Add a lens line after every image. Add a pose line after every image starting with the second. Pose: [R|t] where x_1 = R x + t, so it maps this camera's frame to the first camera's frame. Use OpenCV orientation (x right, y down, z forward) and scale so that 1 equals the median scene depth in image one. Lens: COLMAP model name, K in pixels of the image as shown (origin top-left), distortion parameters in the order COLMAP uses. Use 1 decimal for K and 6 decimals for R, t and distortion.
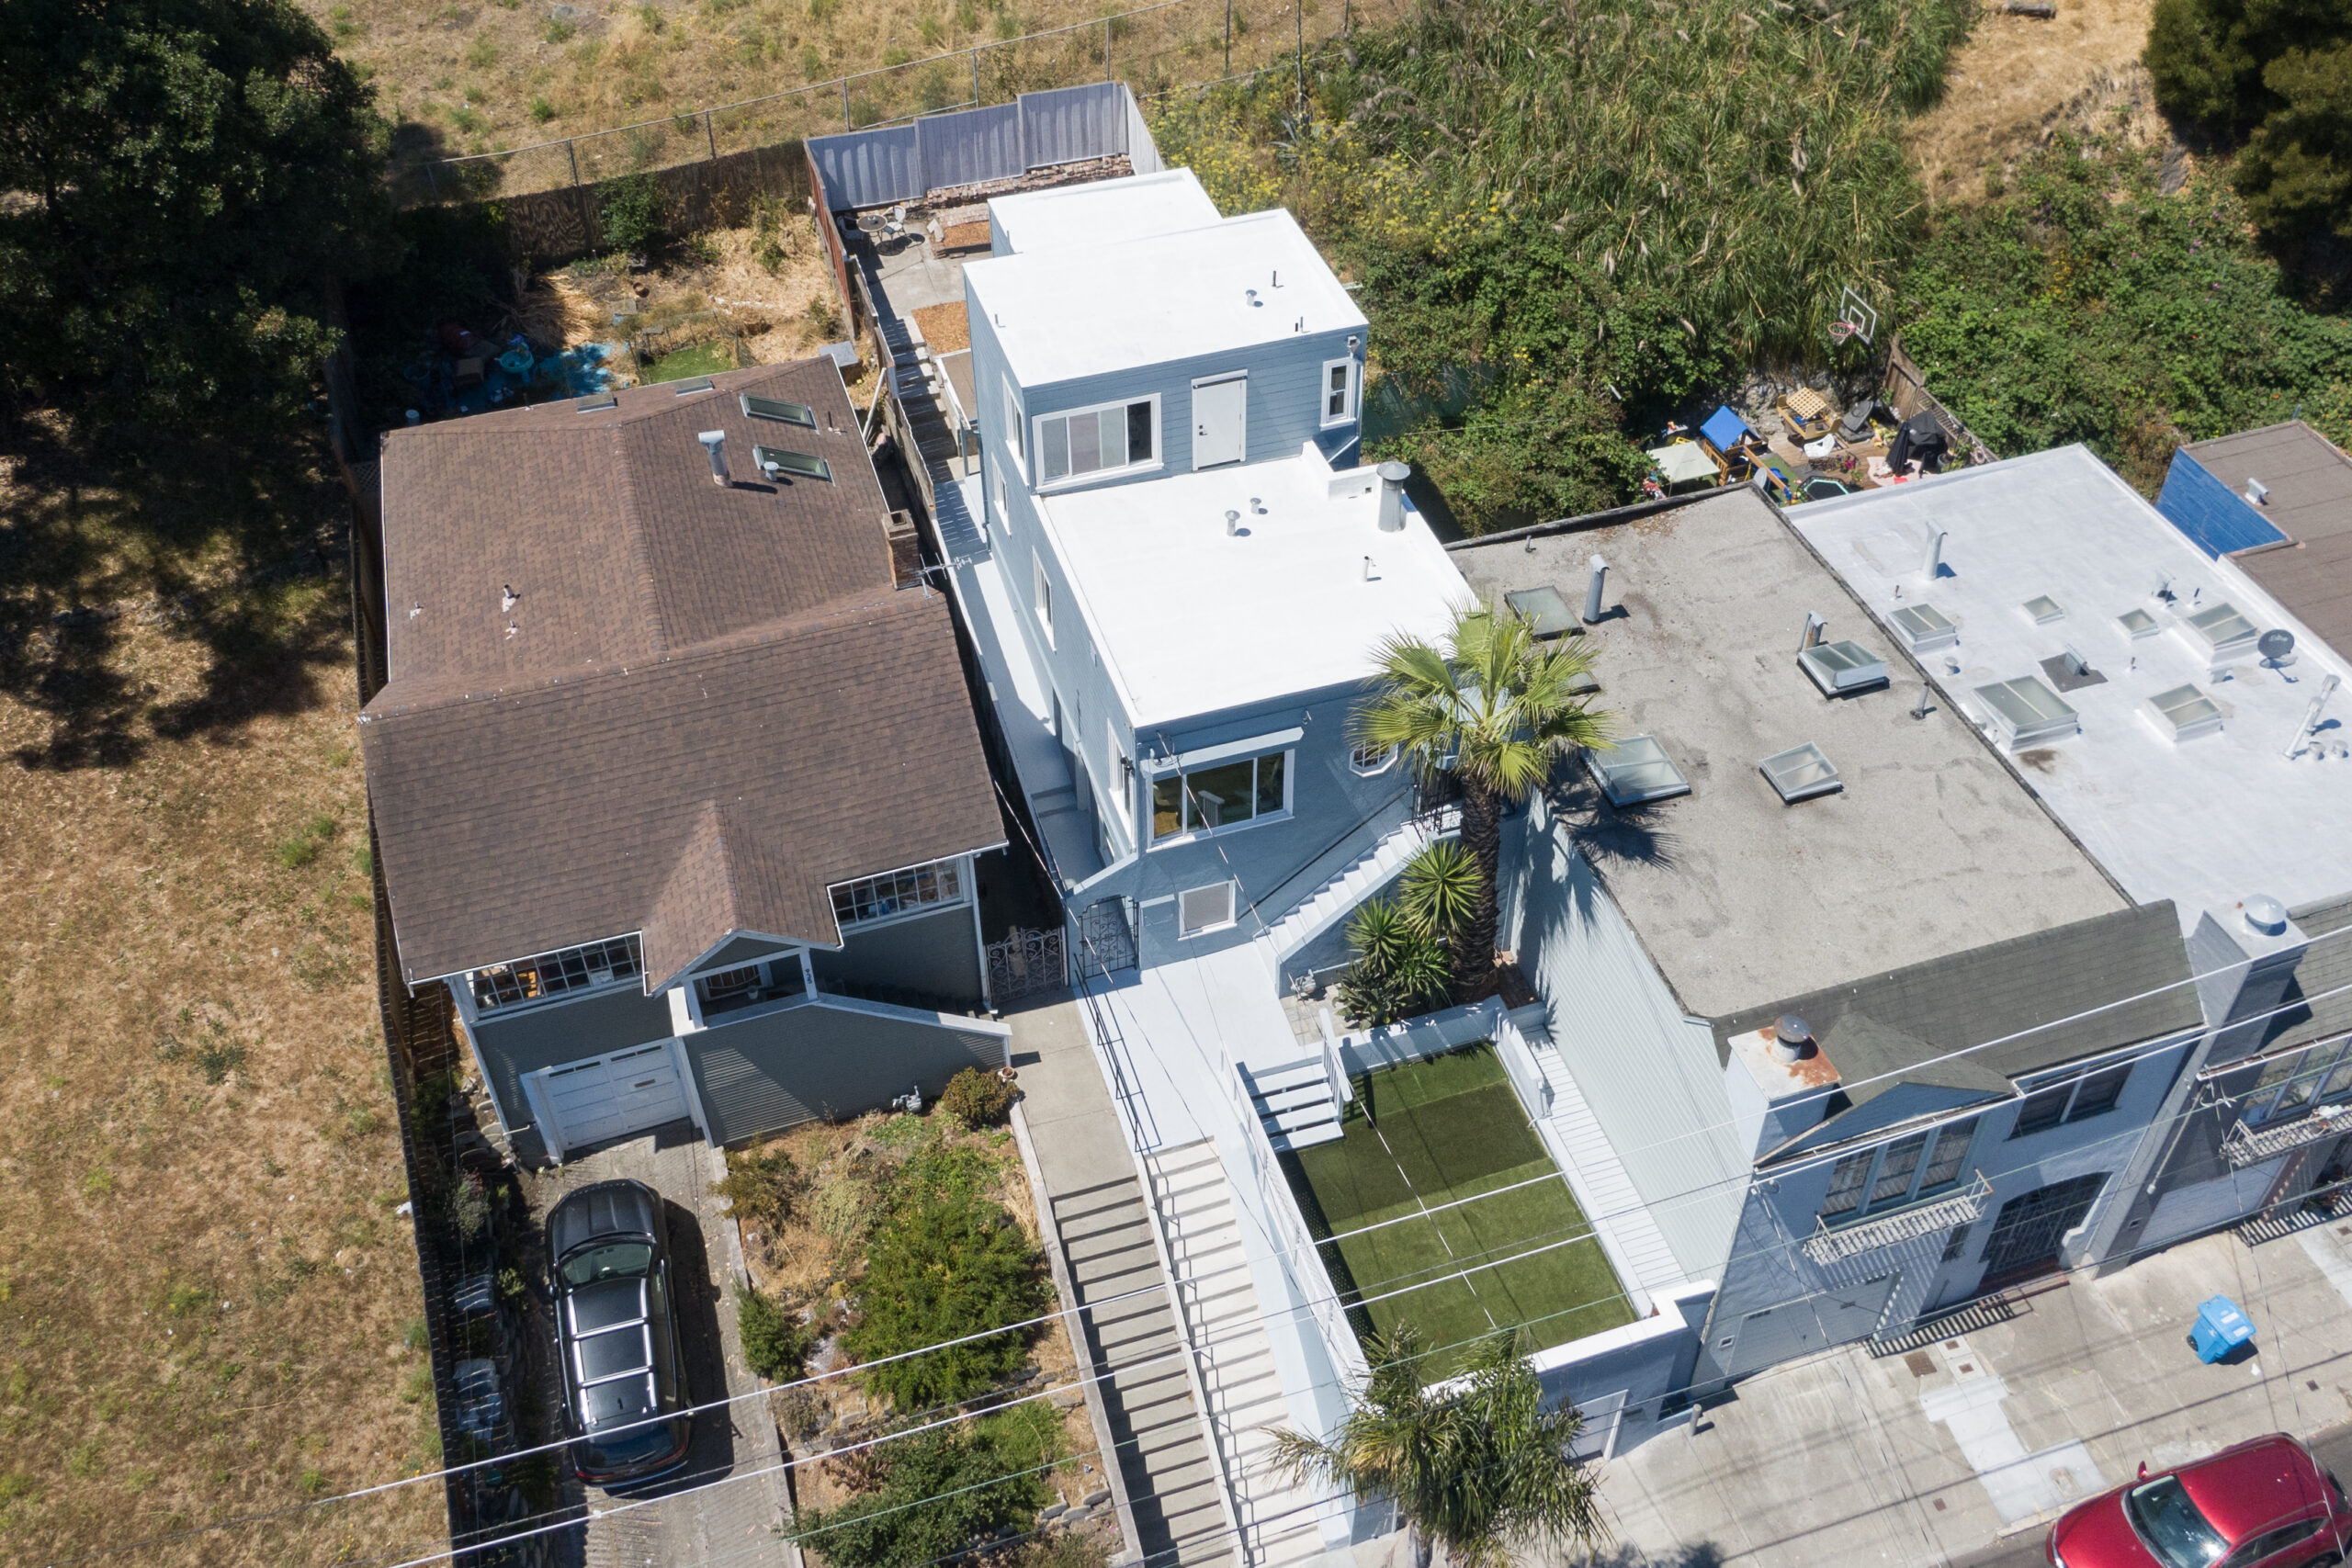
lens RADIAL K [[1998.9, 0, 1176.0], [0, 1998.9, 784.0], [0, 0, 1]] dist [0.030168, -0.050218]
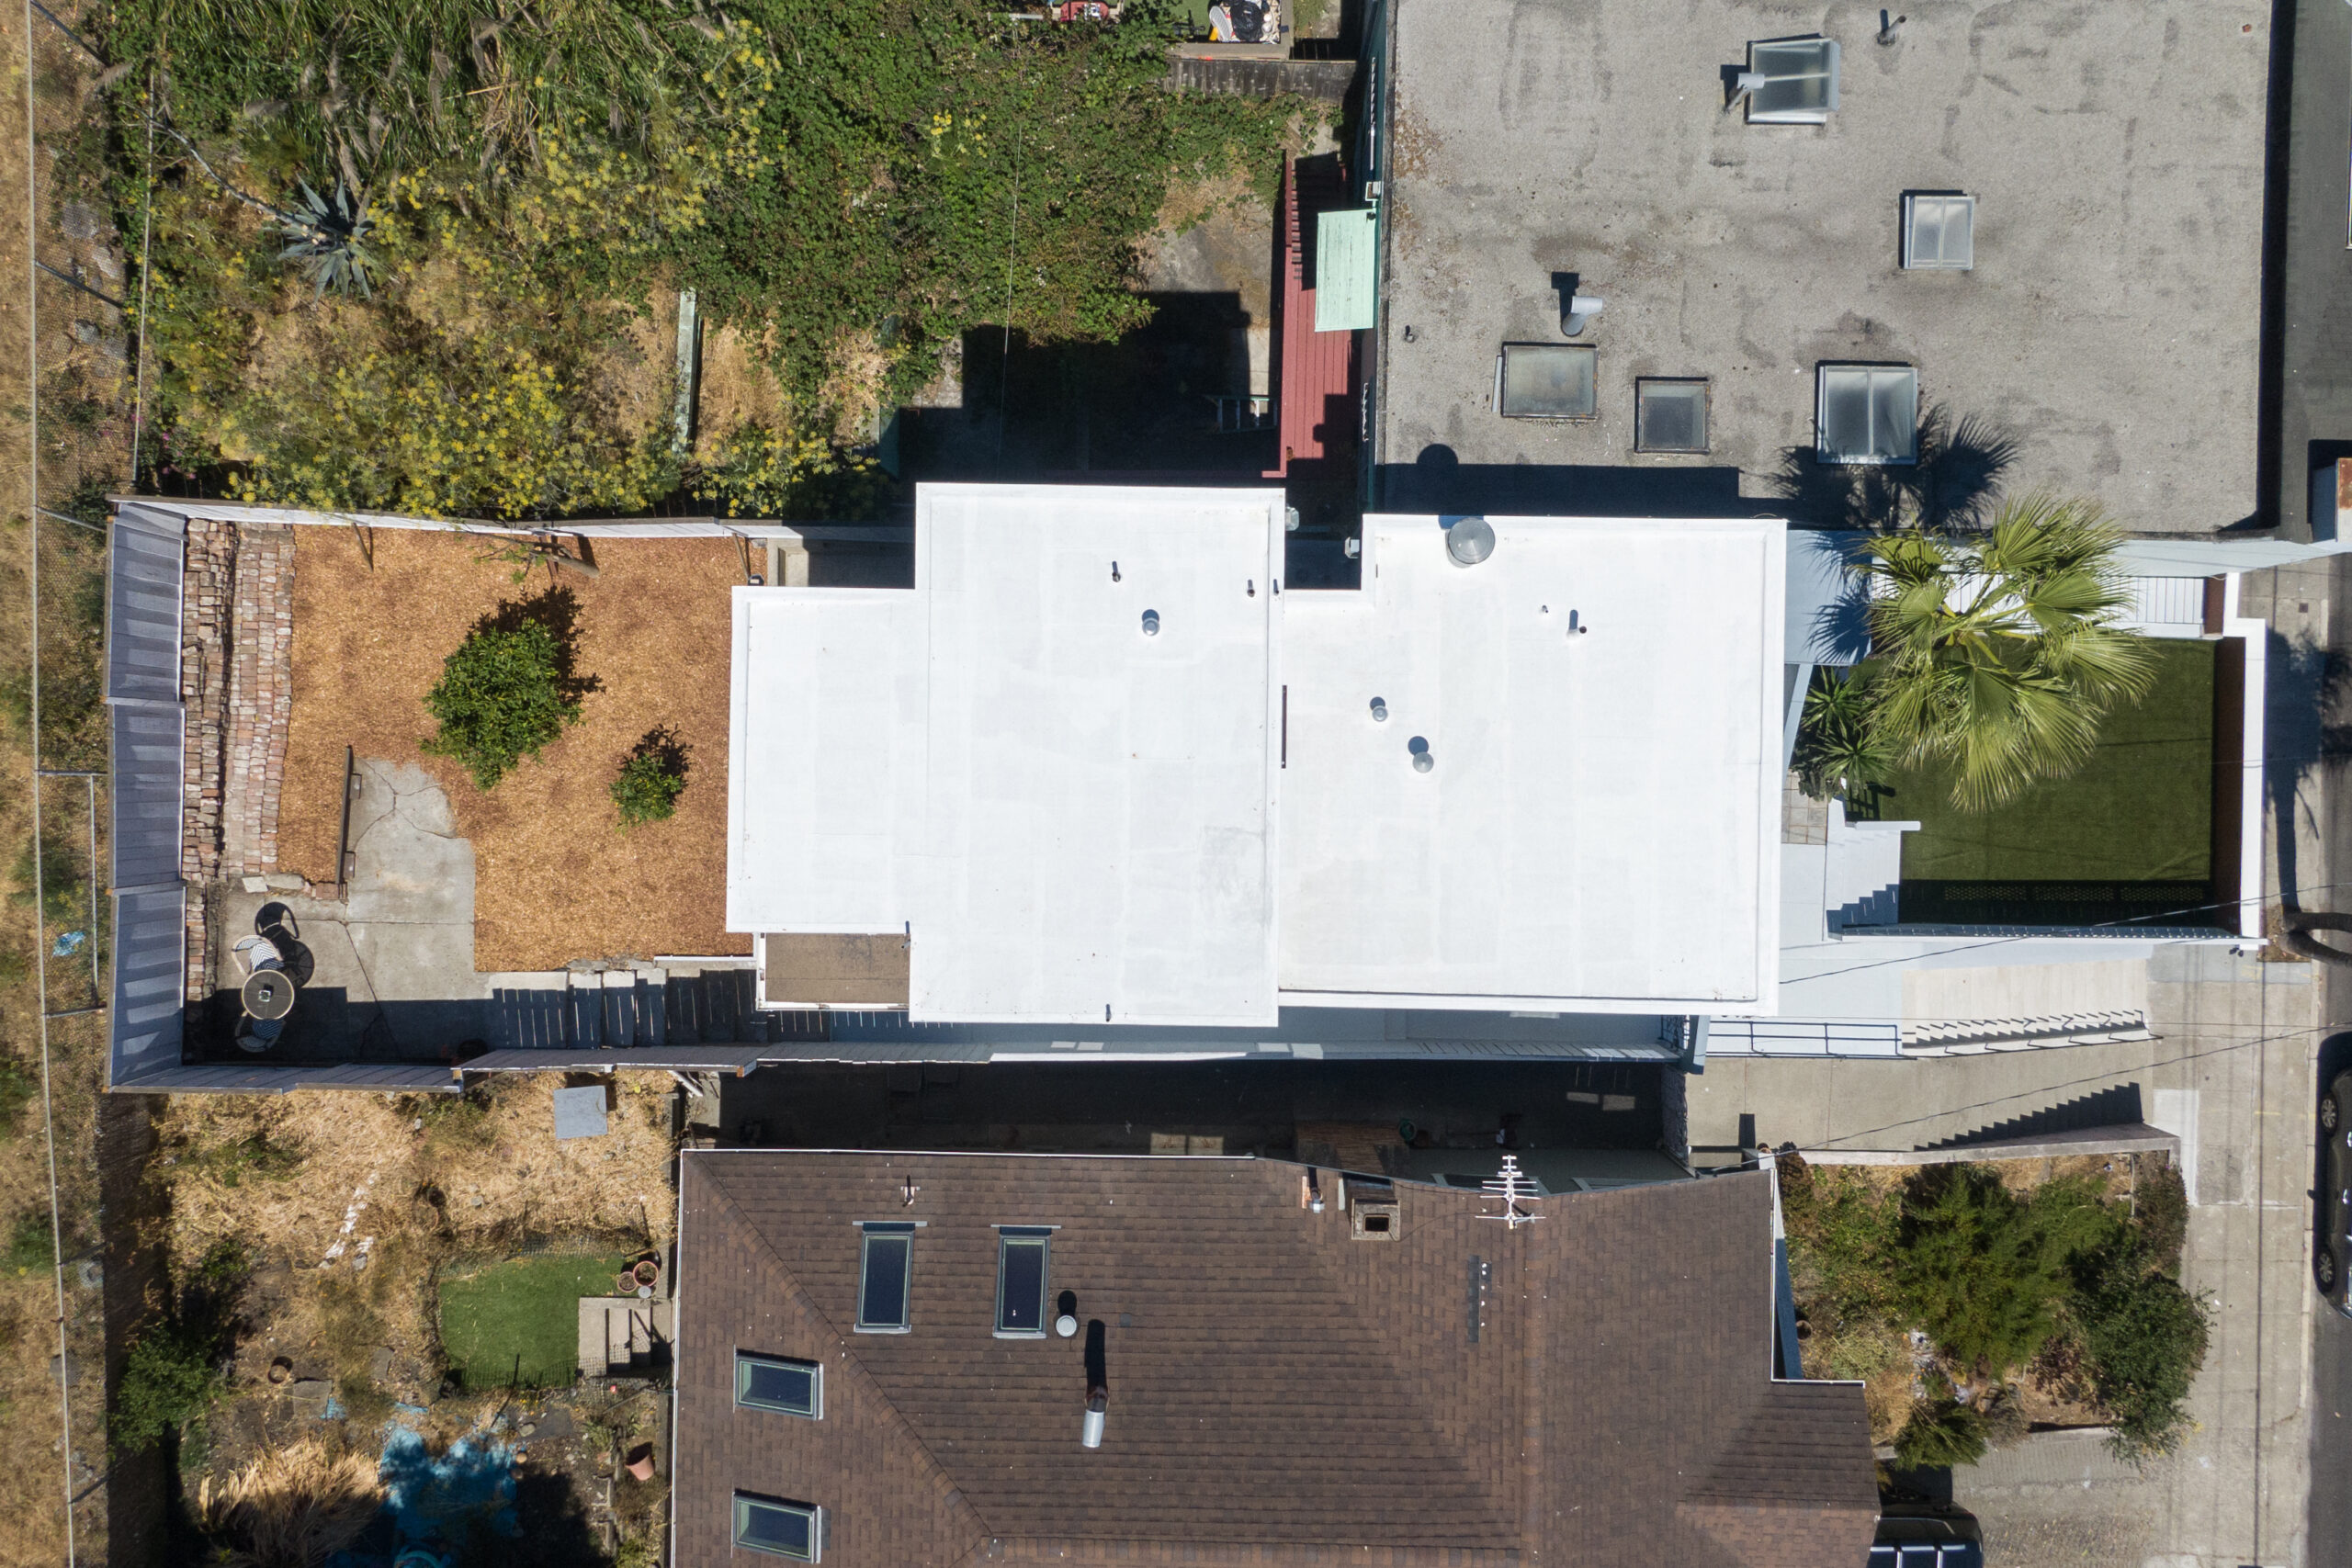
lens RADIAL K [[1998.9, 0, 1176.0], [0, 1998.9, 784.0], [0, 0, 1]] dist [0.030168, -0.050218]
pose [[0.320083, -0.947369, 0.006285, -0.012701], [0.658779, 0.227336, 0.717167, -0.698642], [-0.680850, -0.225412, 0.696873, 0.532730]]
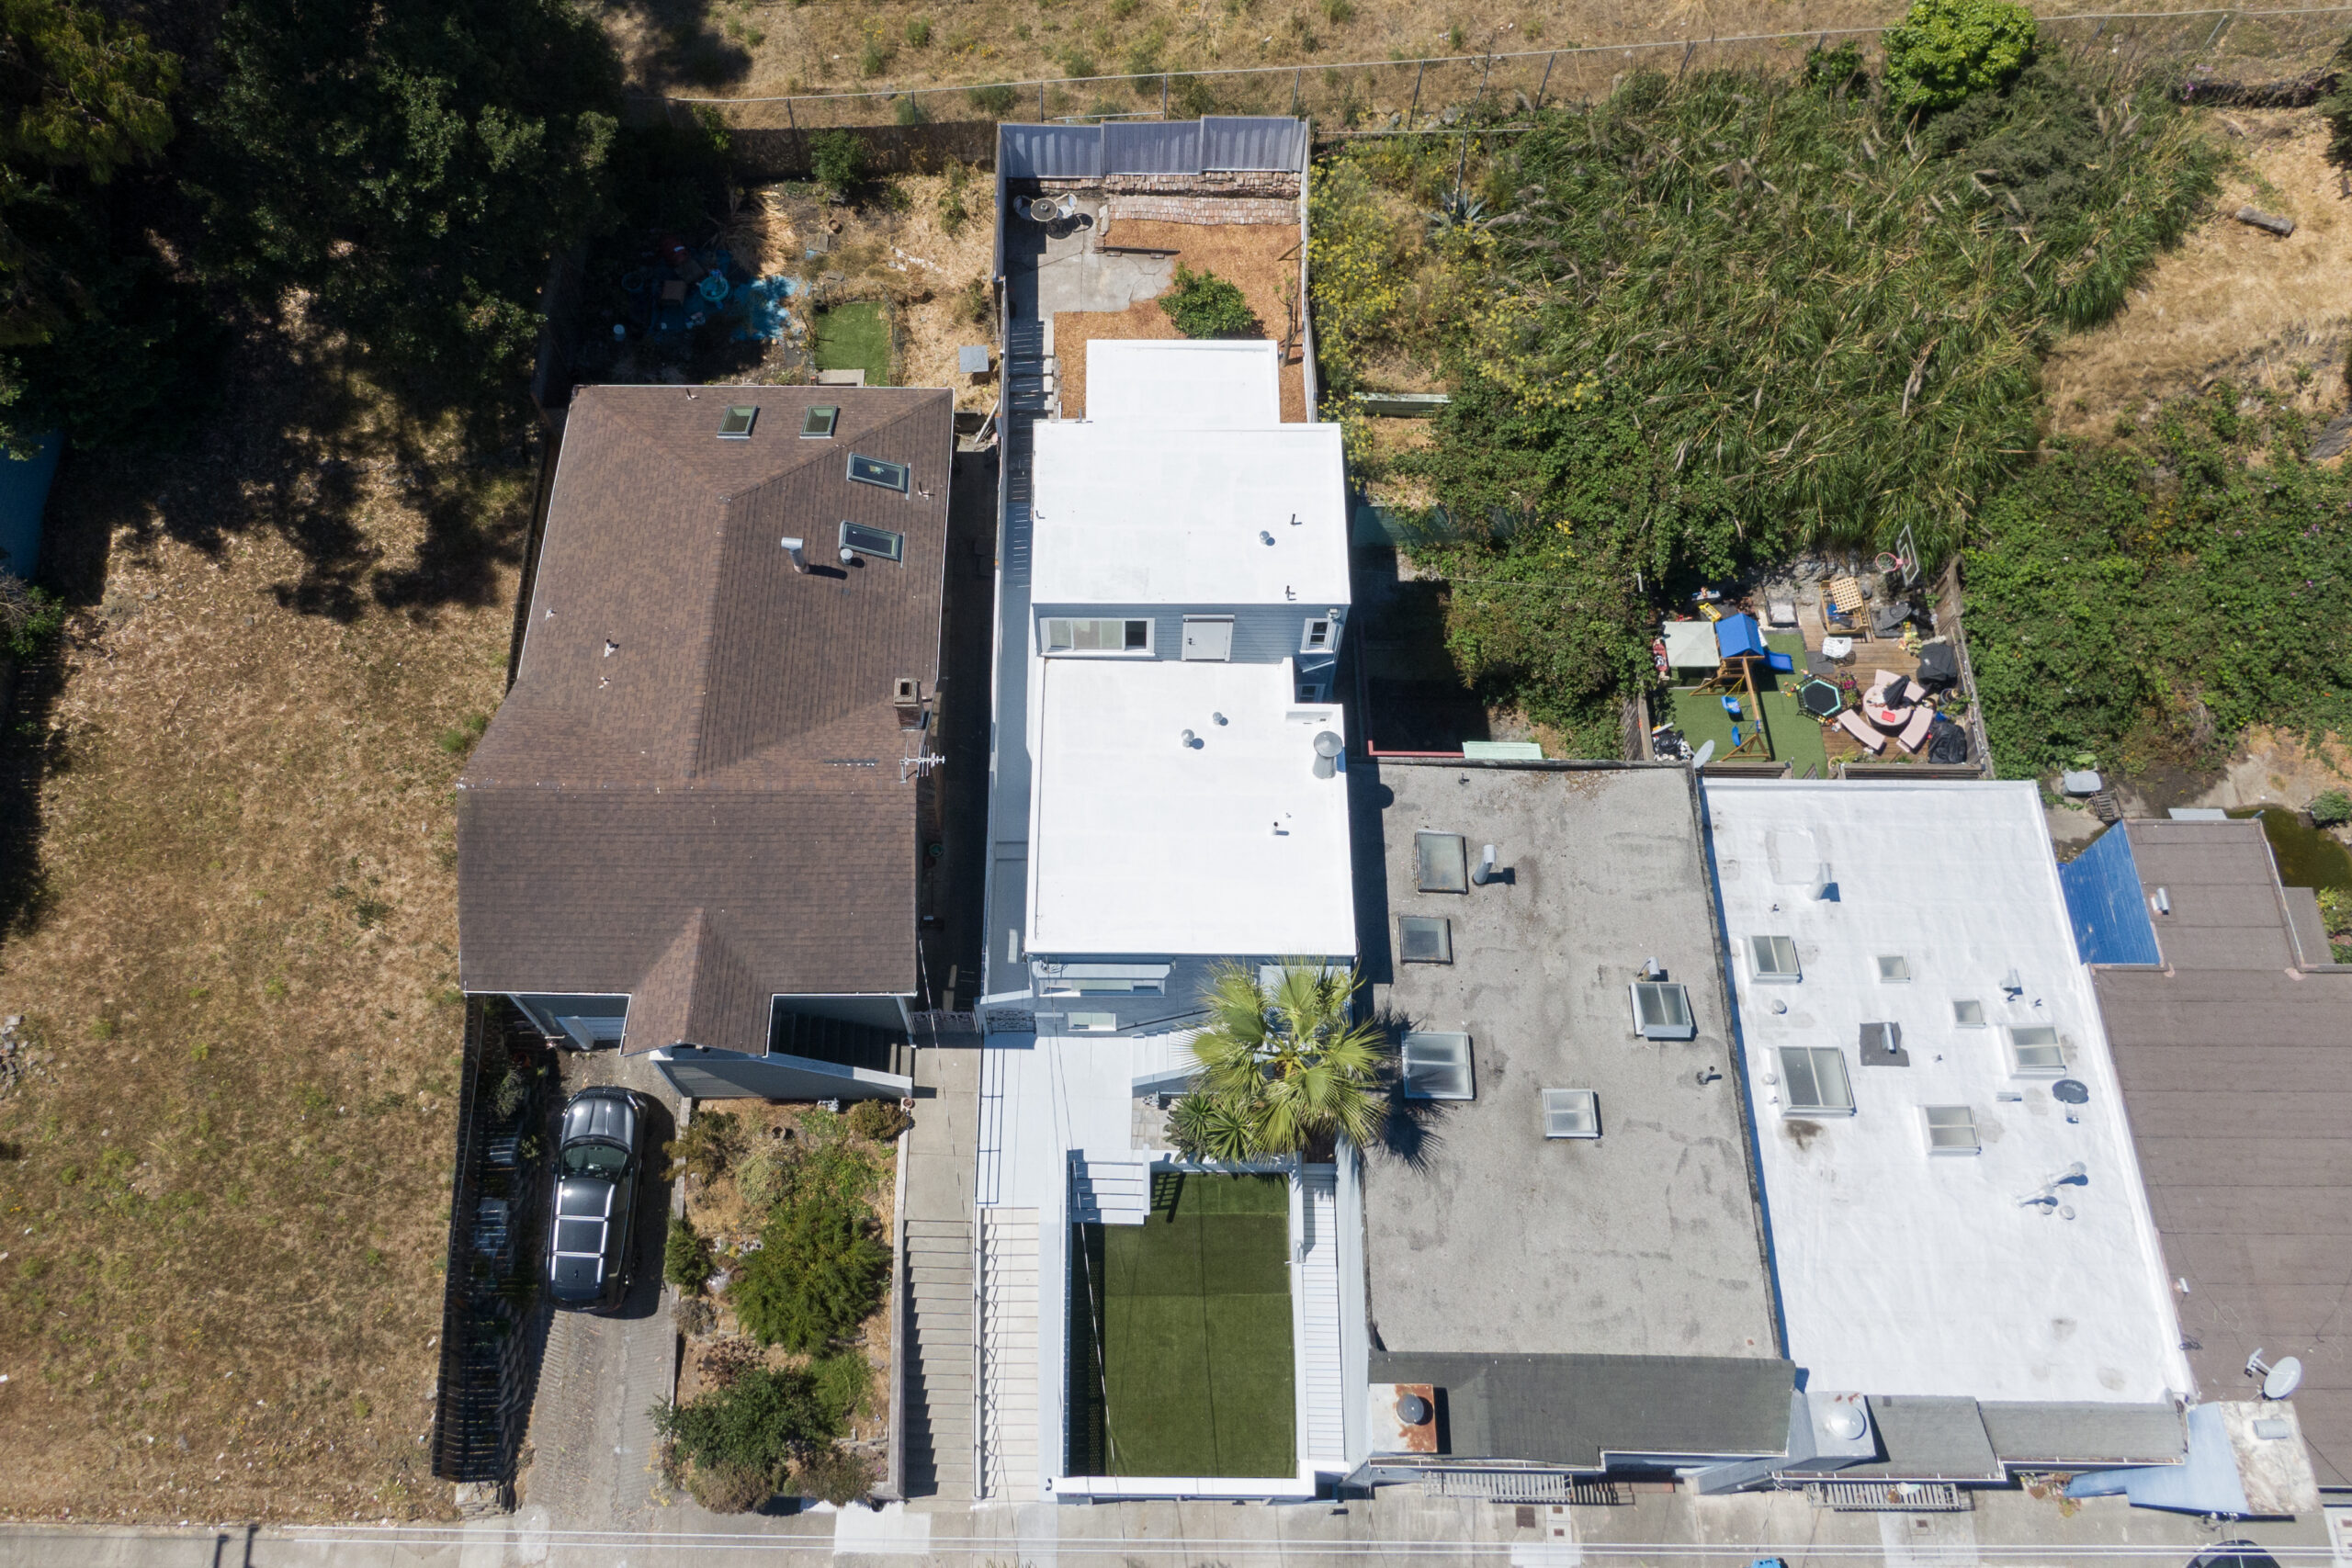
lens RADIAL K [[1794.5, 0, 1112.0], [0, 1794.5, 706.0], [0, 0, 1]] dist [0.037800, -0.058589]
pose [[0.949713, 0.281090, -0.137964, 0.122123], [-0.219395, 0.911728, 0.347299, -0.490574], [0.223409, -0.299566, 0.927550, 0.020282]]
